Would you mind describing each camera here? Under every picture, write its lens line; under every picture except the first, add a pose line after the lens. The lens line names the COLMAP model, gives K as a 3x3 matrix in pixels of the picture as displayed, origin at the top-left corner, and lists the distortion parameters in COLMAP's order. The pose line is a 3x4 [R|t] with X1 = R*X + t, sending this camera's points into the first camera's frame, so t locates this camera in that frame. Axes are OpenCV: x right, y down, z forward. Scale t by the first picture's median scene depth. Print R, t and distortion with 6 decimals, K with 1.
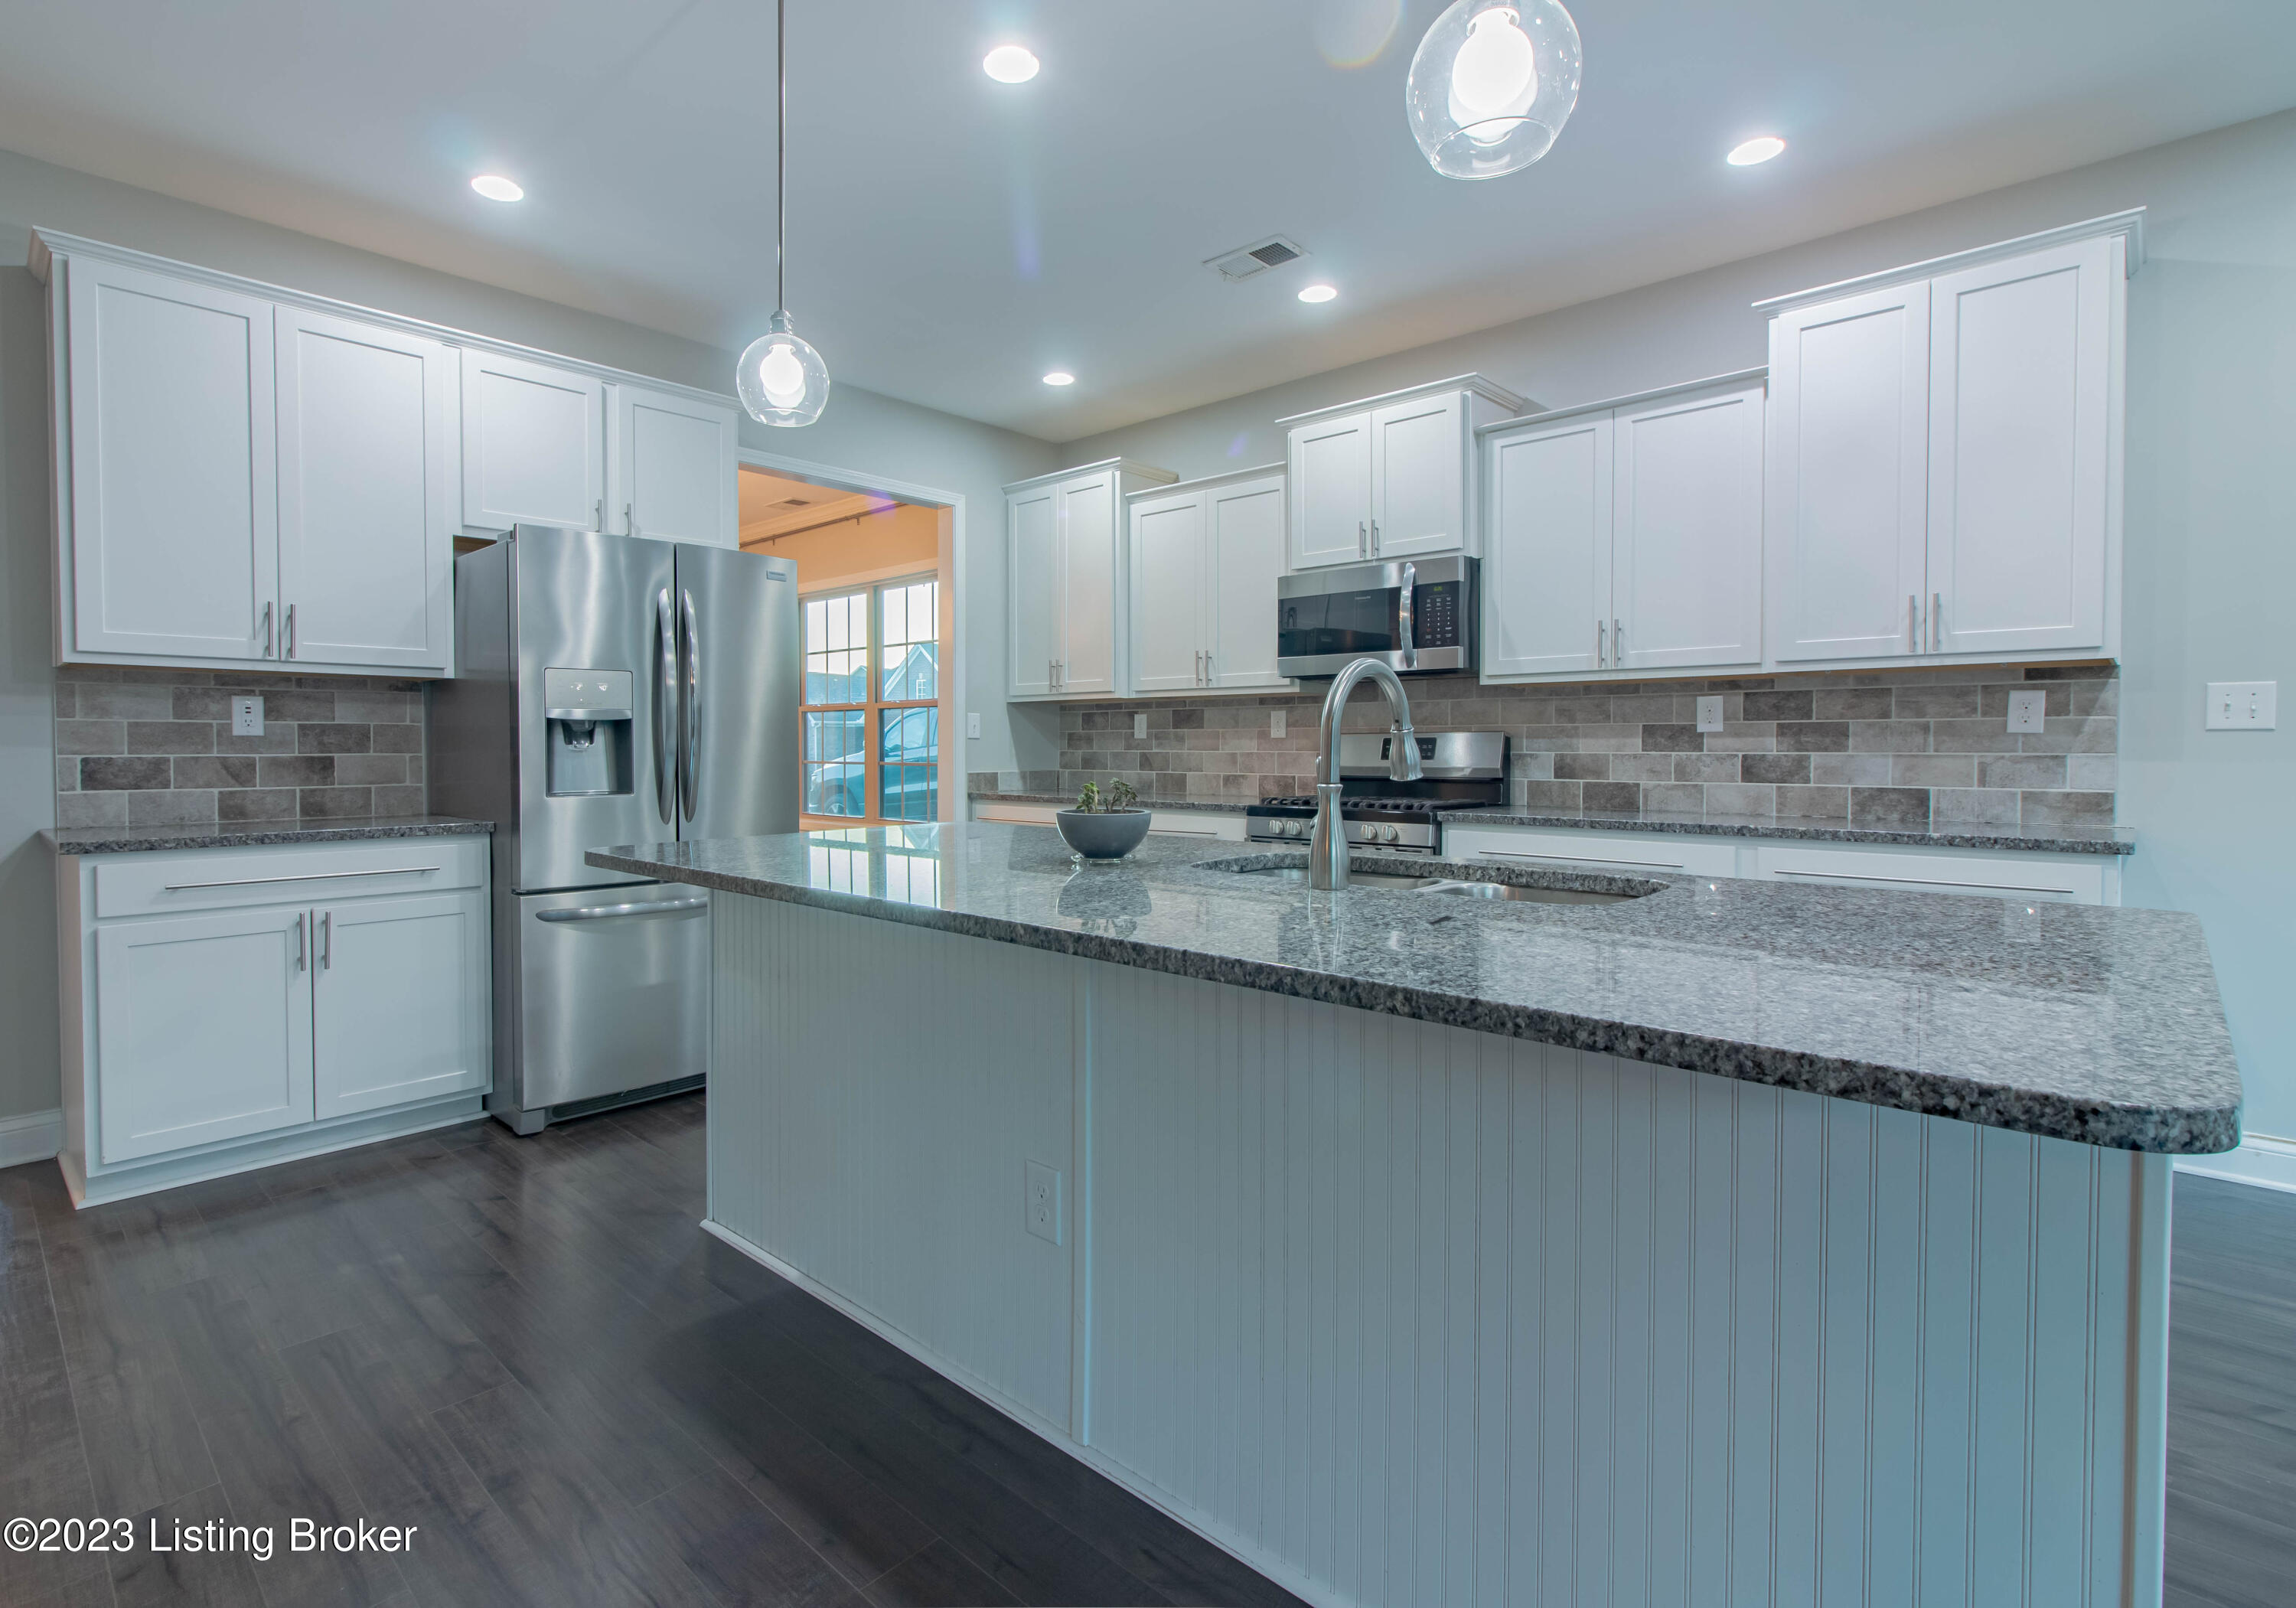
lens RADIAL K [[1083.8, 0, 1085.8], [0, 1083.8, 768.4], [0, 0, 1]] dist [-0.000707, 0.000473]
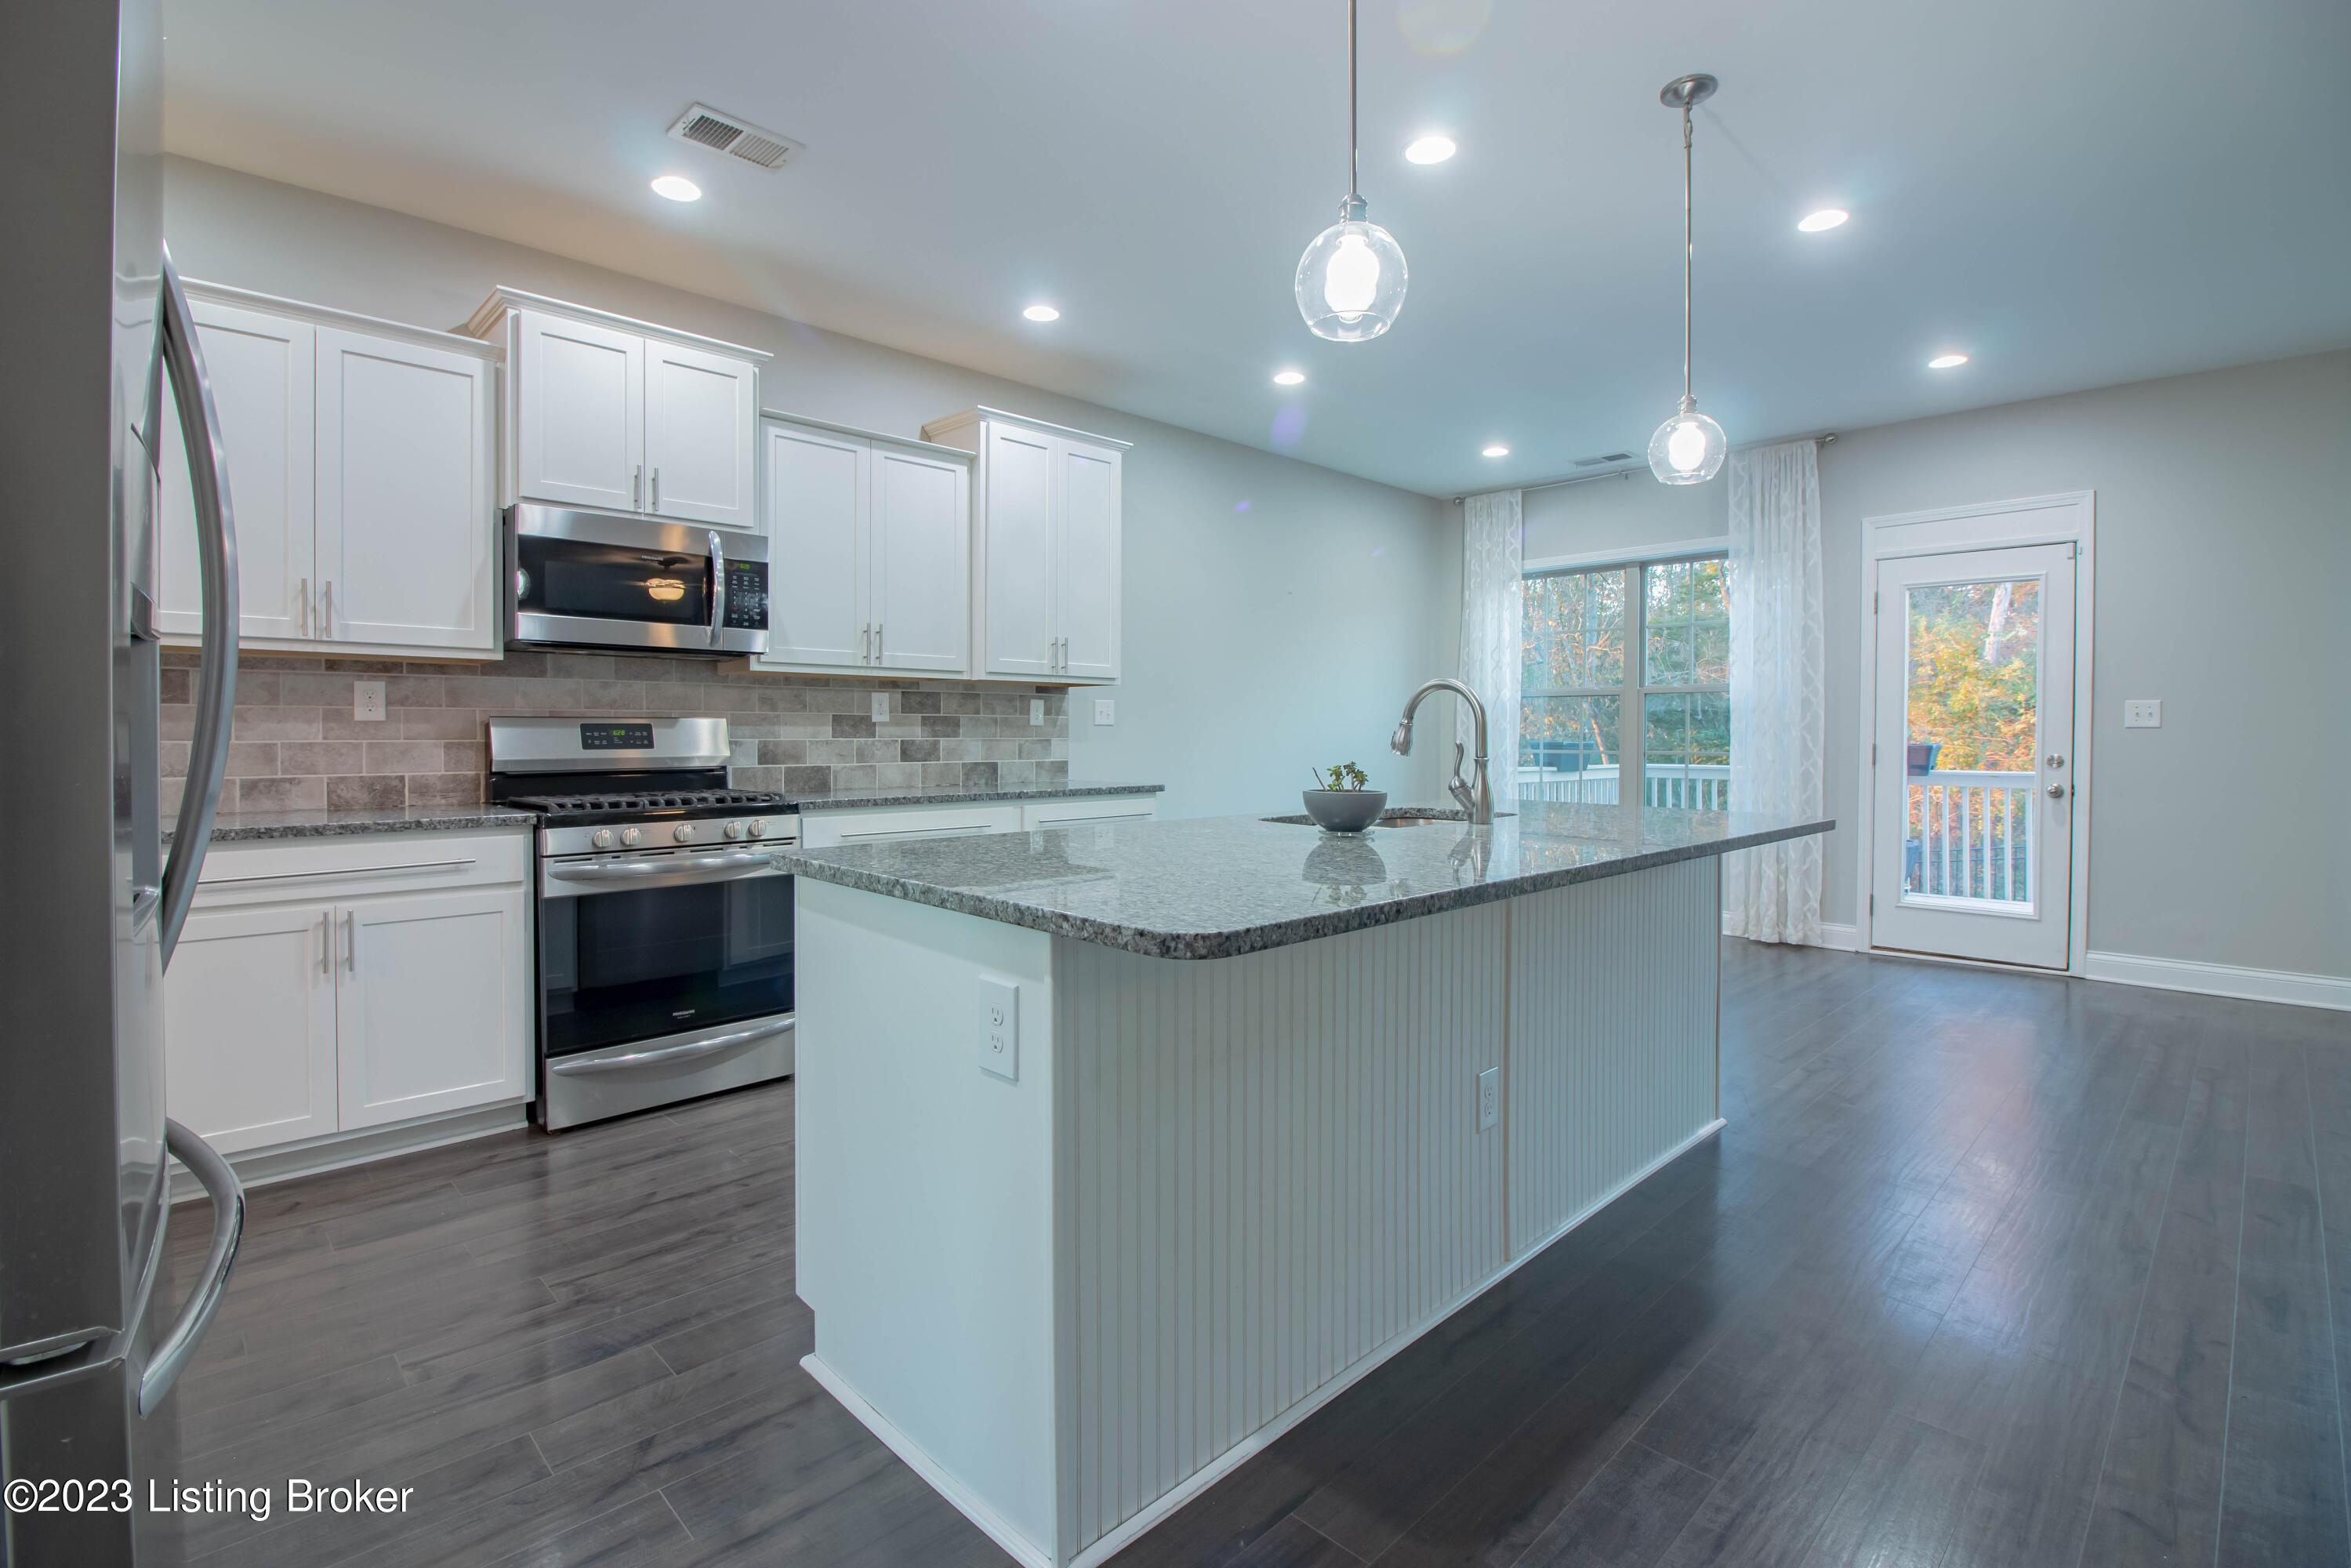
lens RADIAL K [[1088.3, 0, 1173.5], [0, 1088.3, 749.0], [0, 0, 1]] dist [0.002715, -0.011620]
pose [[0.035415, -0.013949, 0.999275, -0.645362], [0.019922, 0.999714, 0.013249, -0.012679], [-0.999174, 0.019438, 0.035683, 0.628585]]
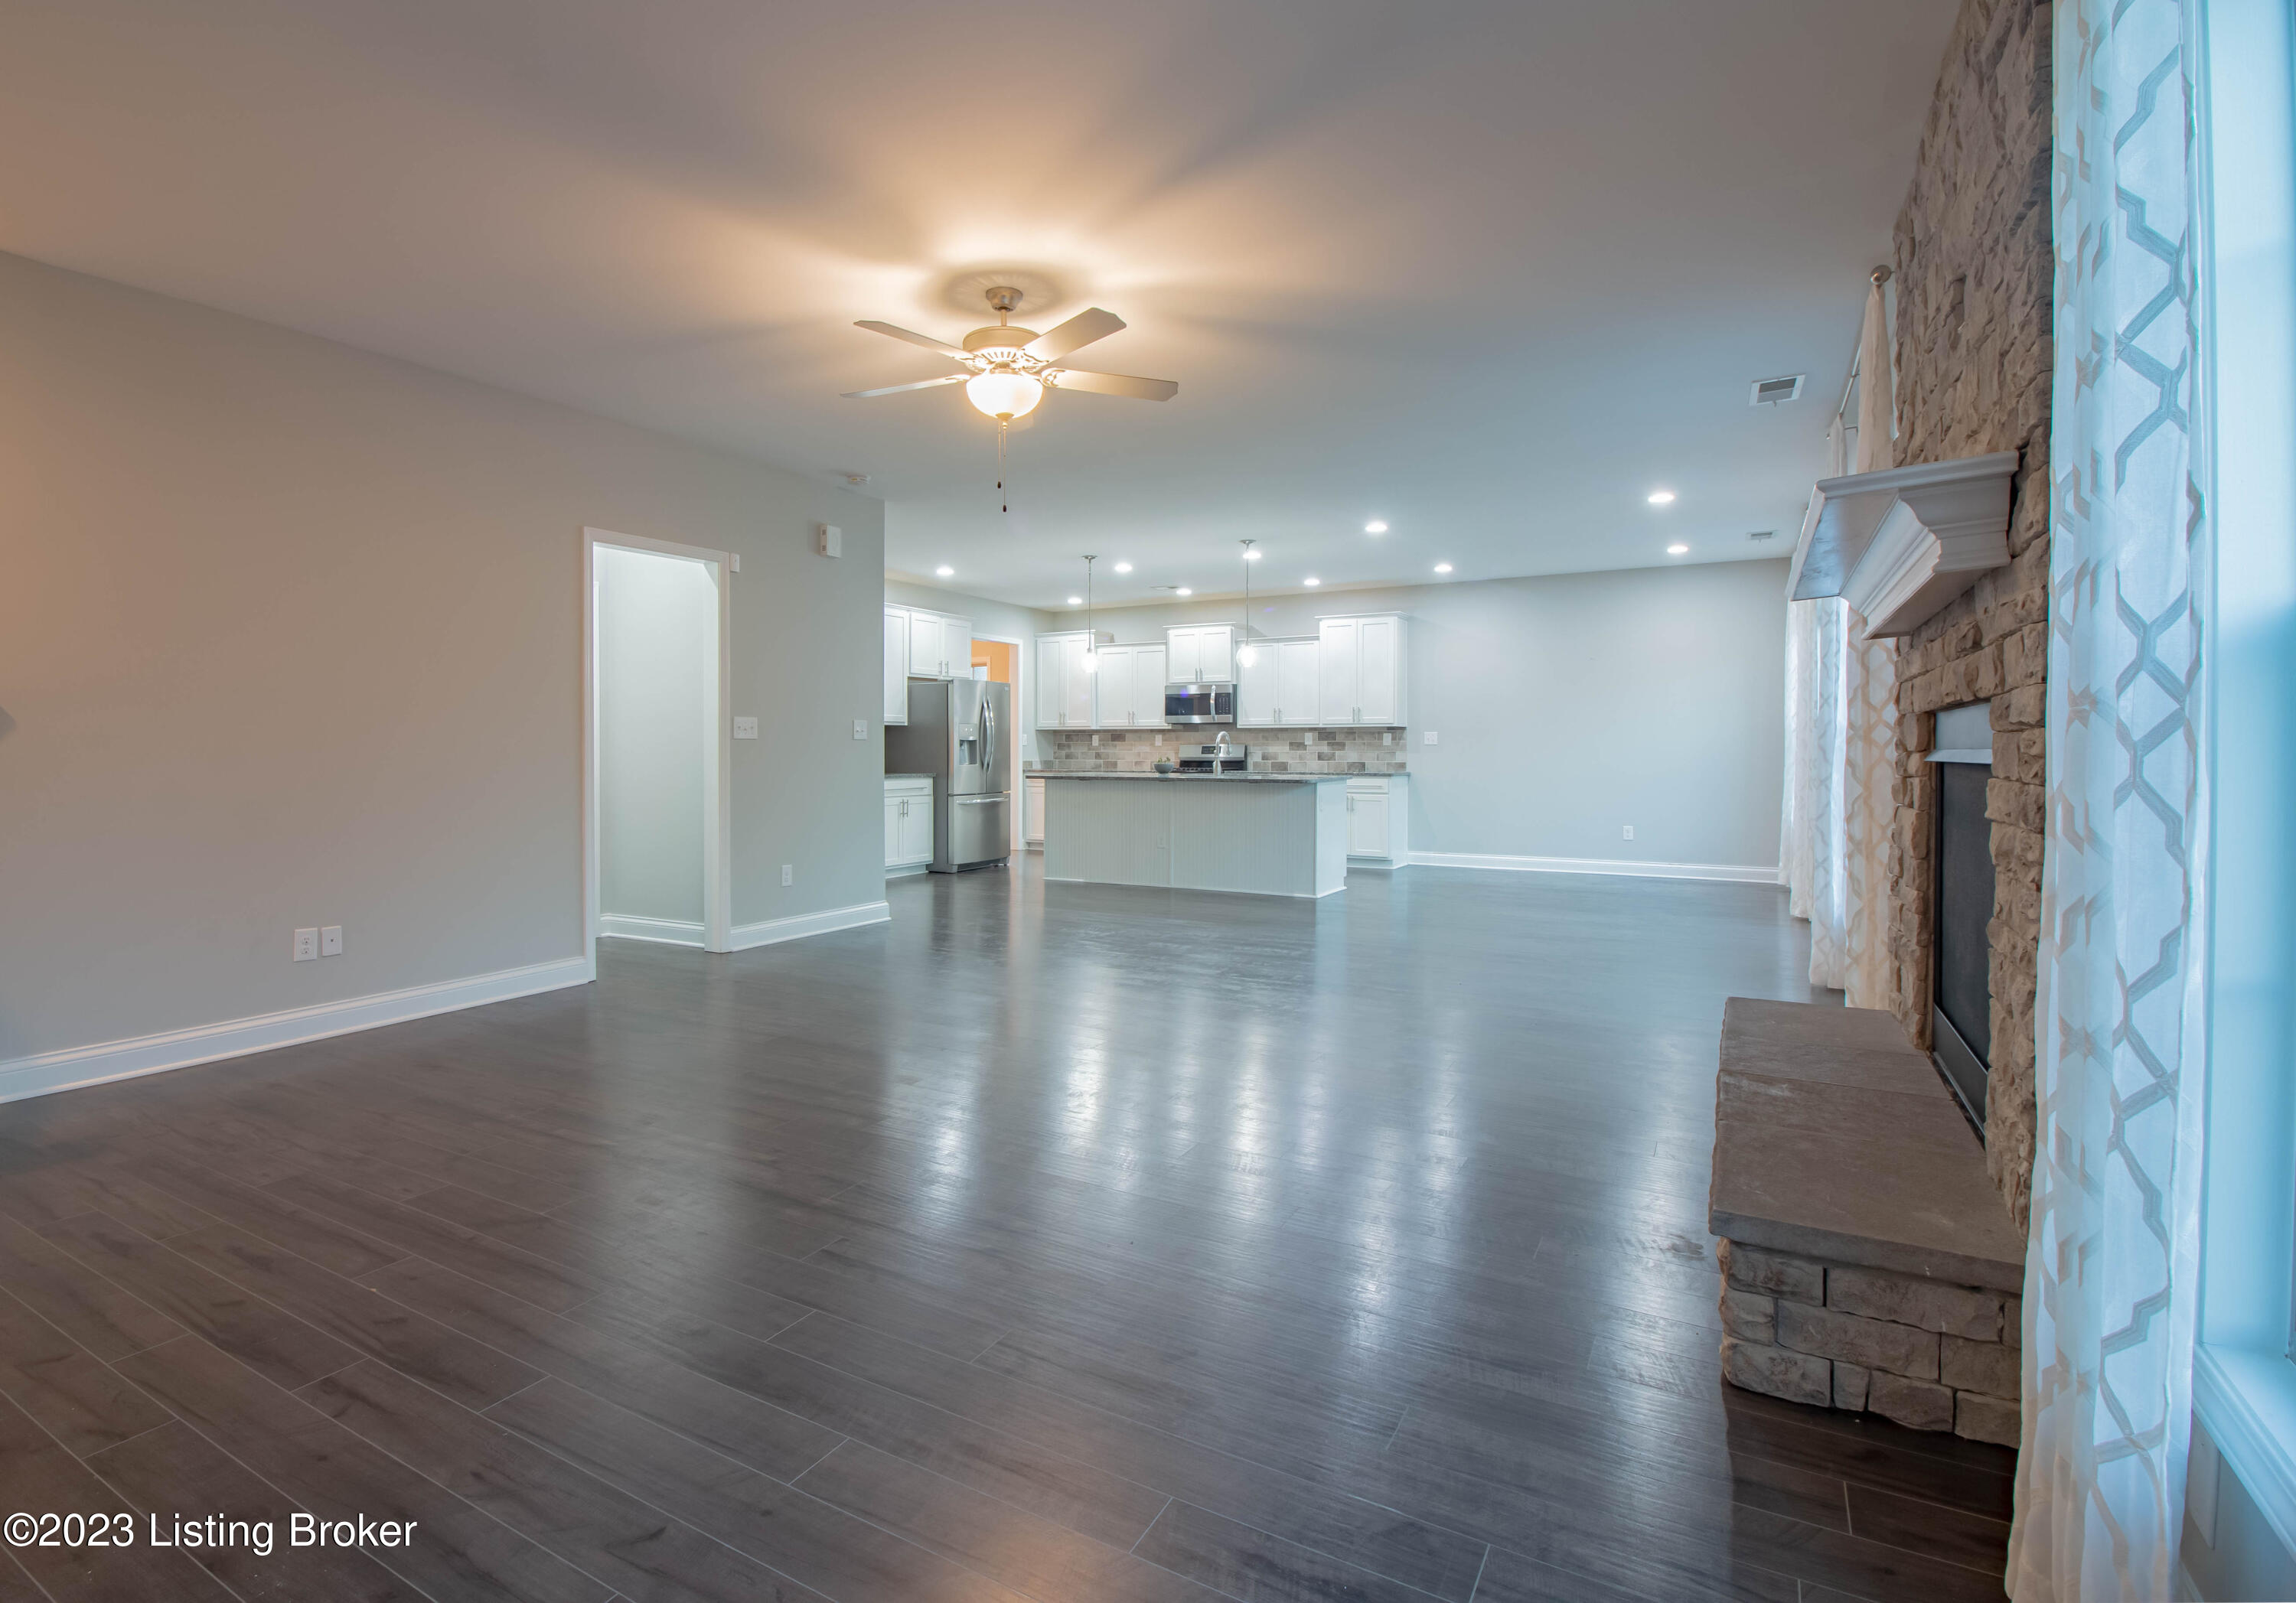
lens RADIAL K [[1108.7, 0, 1080.0], [0, 1108.7, 763.8], [0, 0, 1]] dist [0.001422, -0.015493]
pose [[0.973367, -0.002083, 0.229242, -0.771302], [0.004001, 0.999961, -0.007901, 0.043137], [-0.229217, 0.008607, 0.973337, -1.902171]]
